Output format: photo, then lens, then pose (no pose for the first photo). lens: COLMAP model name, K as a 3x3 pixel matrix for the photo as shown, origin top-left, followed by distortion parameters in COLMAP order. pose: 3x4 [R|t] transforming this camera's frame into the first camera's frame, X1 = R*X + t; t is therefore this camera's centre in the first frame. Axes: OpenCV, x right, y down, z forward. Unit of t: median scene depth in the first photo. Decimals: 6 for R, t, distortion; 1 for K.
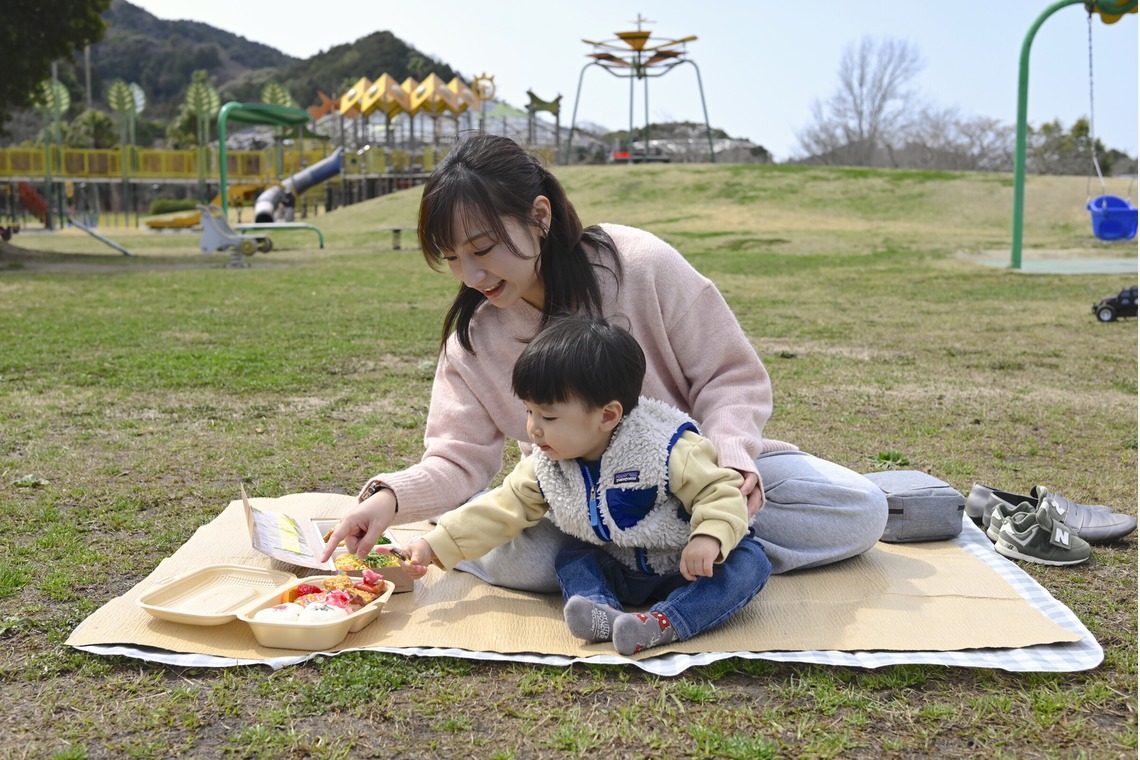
lens RADIAL K [[1282.4, 0, 571.1], [0, 1282.4, 378.7], [0, 0, 1]] dist [-0.000726, 0.000000]
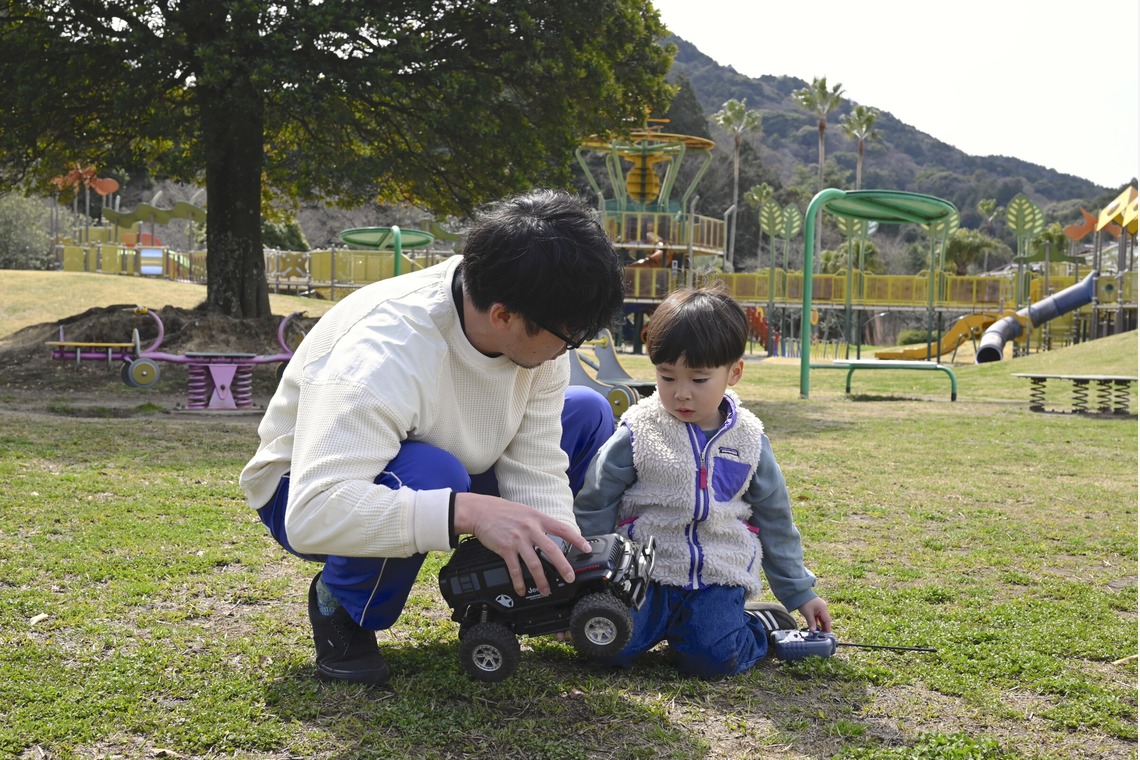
lens RADIAL K [[1282.4, 0, 573.1], [0, 1282.4, 381.0], [0, 0, 1]] dist [-0.000726, 0.000000]
pose [[0.825988, 0.045068, -0.561883, 0.008886], [-0.101136, 0.992472, -0.069069, -0.018718], [0.554540, 0.113876, 0.824328, 0.138229]]
